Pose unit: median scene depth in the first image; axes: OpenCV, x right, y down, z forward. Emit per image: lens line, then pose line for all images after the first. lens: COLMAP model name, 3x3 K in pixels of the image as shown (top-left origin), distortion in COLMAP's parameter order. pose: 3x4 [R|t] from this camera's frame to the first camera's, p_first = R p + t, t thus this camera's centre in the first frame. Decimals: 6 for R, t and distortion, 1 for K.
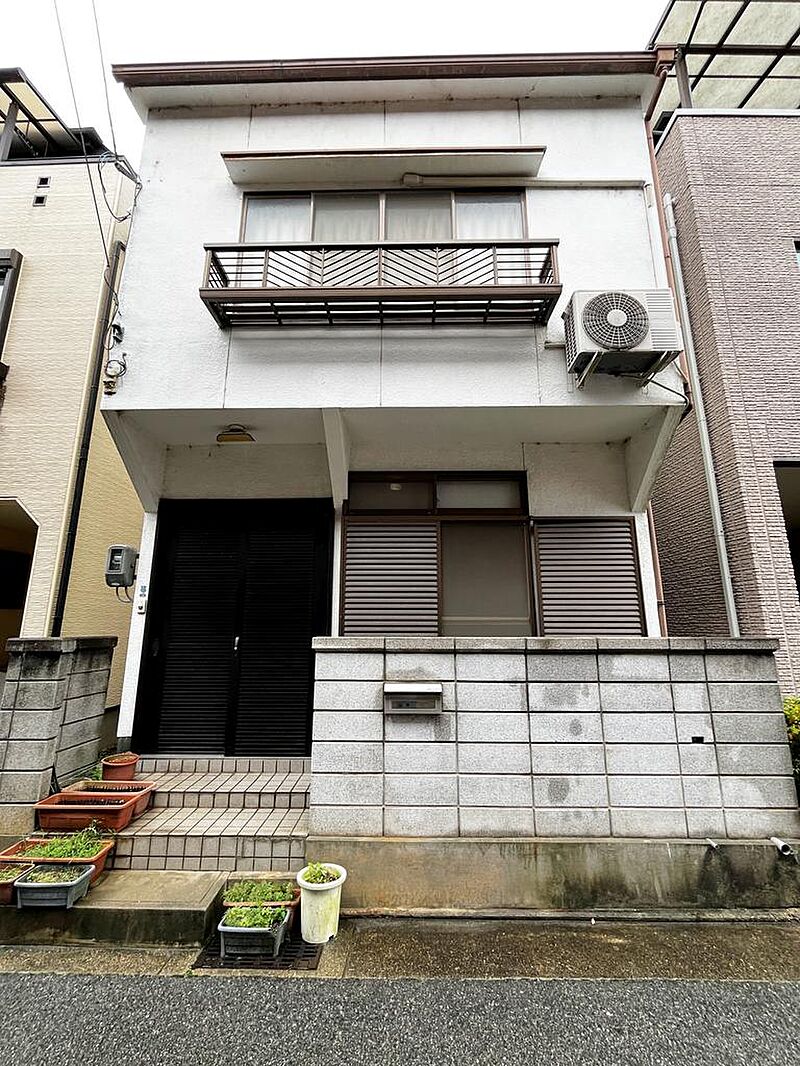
lens RADIAL K [[436.4, 0, 400.3], [0, 436.4, 533.2], [0, 0, 1]] dist [-0.002921, 0.000342]
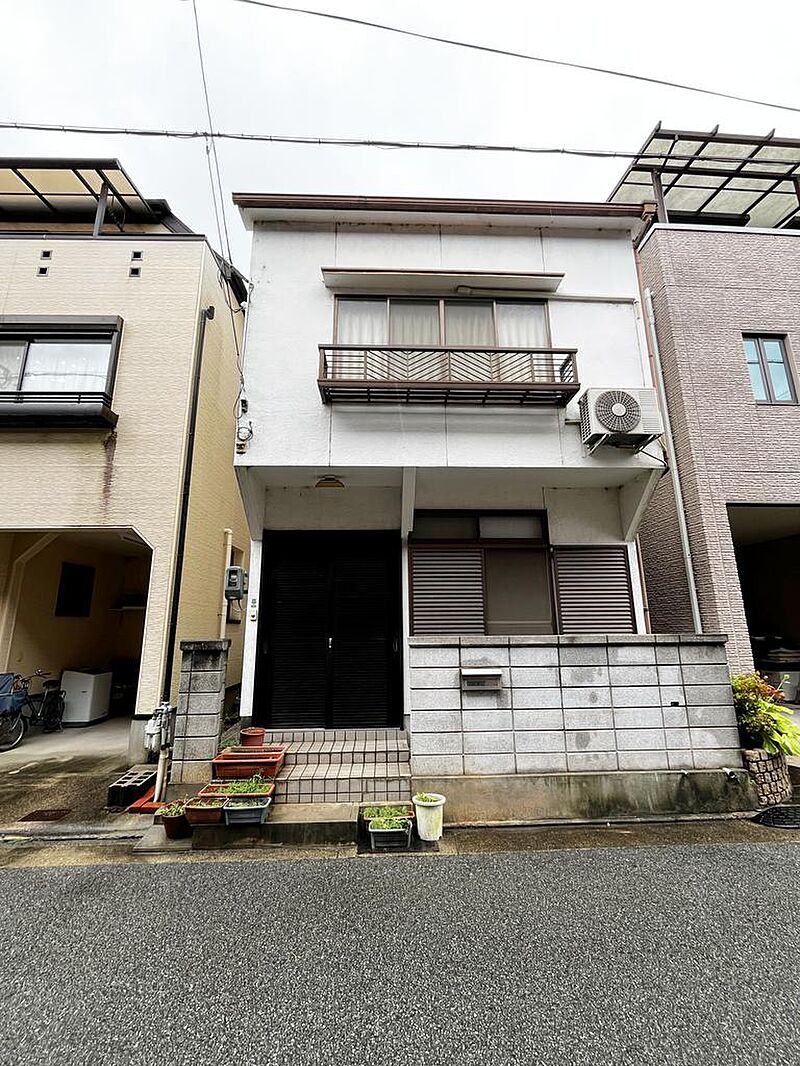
lens RADIAL K [[436.4, 0, 400.2], [0, 436.4, 532.9], [0, 0, 1]] dist [-0.002921, 0.000342]
pose [[0.998479, 0.002410, 0.055074, -0.253827], [-0.002059, 0.999977, -0.006428, -0.071192], [-0.055088, 0.006305, 0.998462, -0.328697]]
